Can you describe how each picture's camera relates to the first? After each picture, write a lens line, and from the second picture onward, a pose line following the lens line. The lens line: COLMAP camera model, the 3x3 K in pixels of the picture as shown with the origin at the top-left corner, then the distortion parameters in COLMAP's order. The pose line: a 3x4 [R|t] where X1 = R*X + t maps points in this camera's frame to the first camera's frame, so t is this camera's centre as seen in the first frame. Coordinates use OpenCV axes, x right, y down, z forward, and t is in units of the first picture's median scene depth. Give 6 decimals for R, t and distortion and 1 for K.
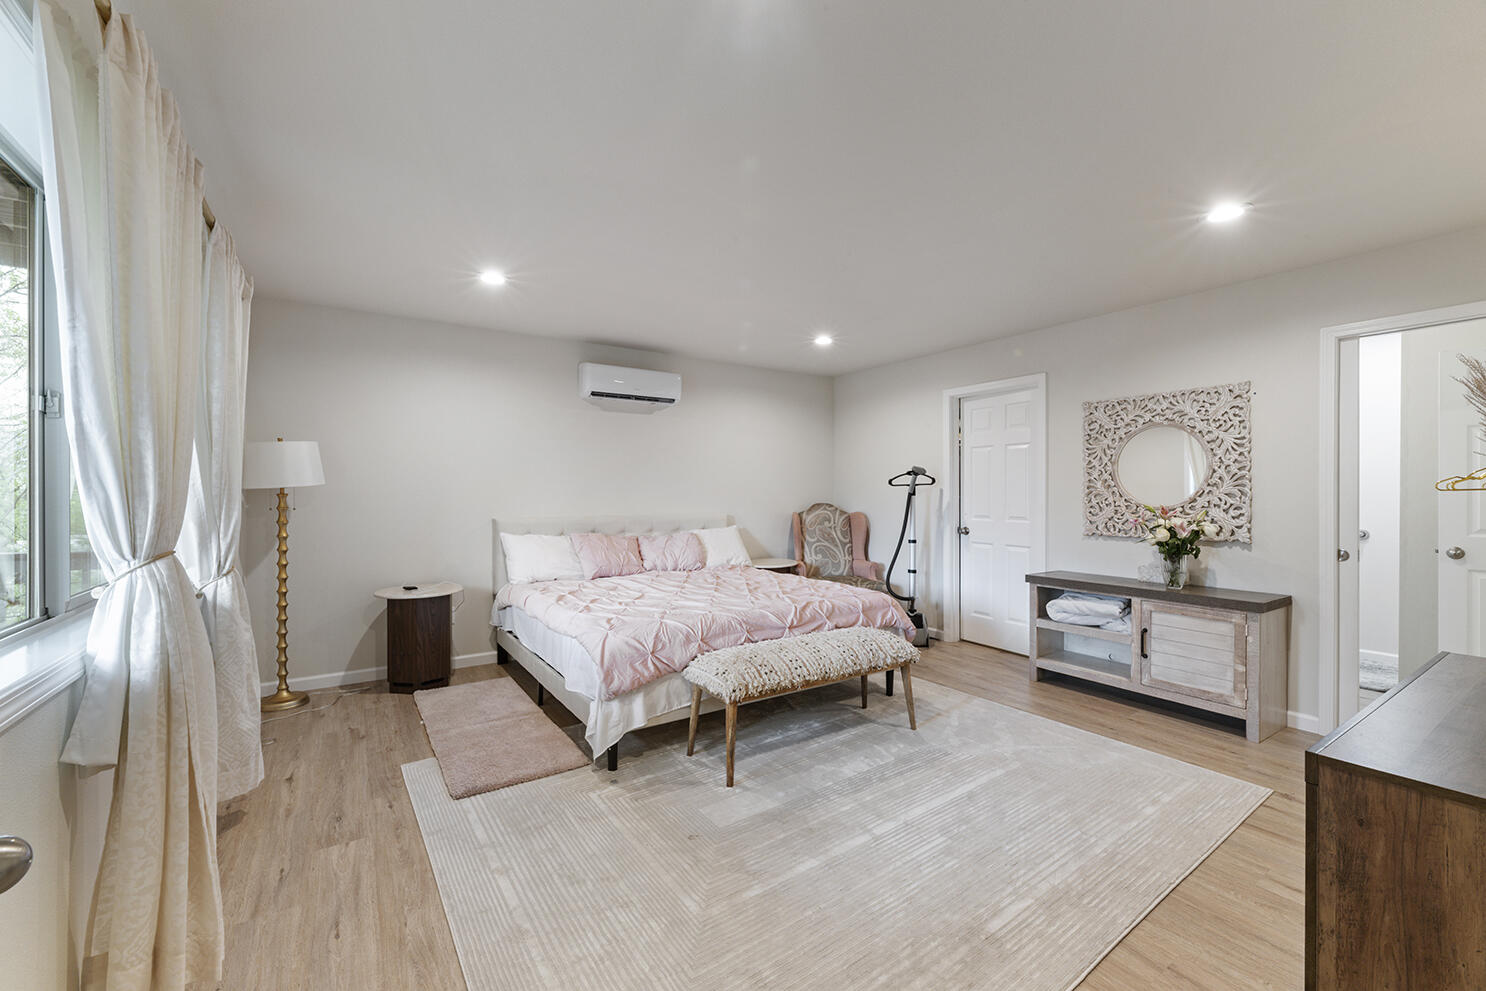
lens RADIAL K [[603.0, 0, 747.9], [0, 603.0, 497.1], [0, 0, 1]] dist [-0.000709, -0.000550]
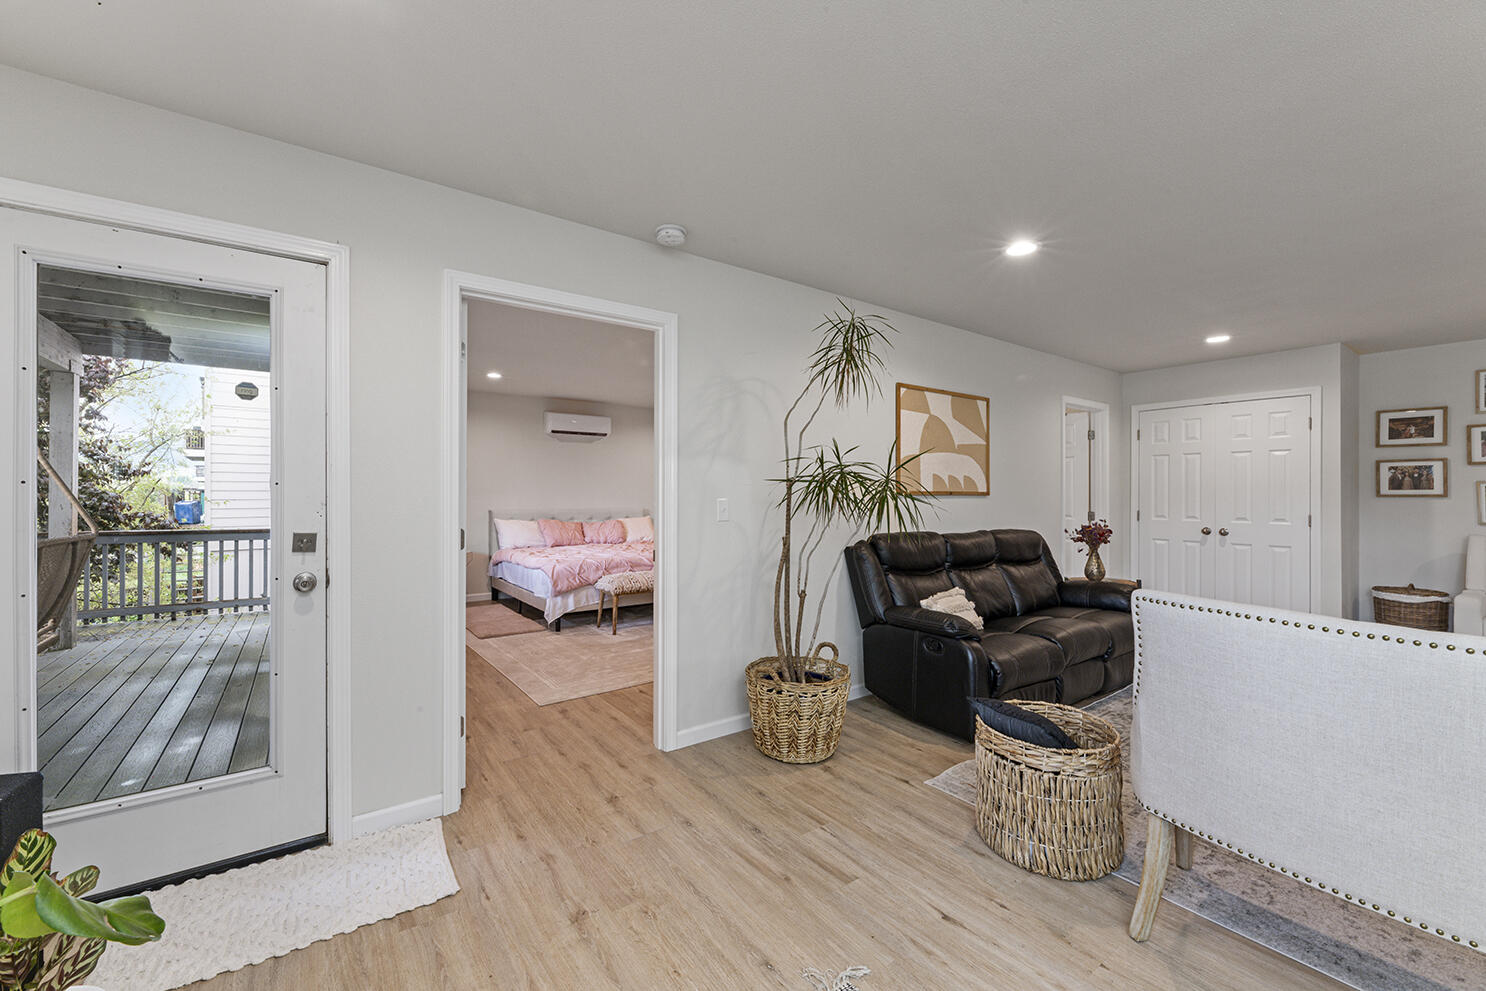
lens RADIAL K [[603.0, 0, 738.8], [0, 603.0, 491.9], [0, 0, 1]] dist [-0.000709, -0.000550]
pose [[0.999546, 0.002350, 0.030032, 0.294325], [-0.001964, 0.999915, -0.012876, 0.010997], [-0.030060, 0.012811, 0.999466, -0.956385]]
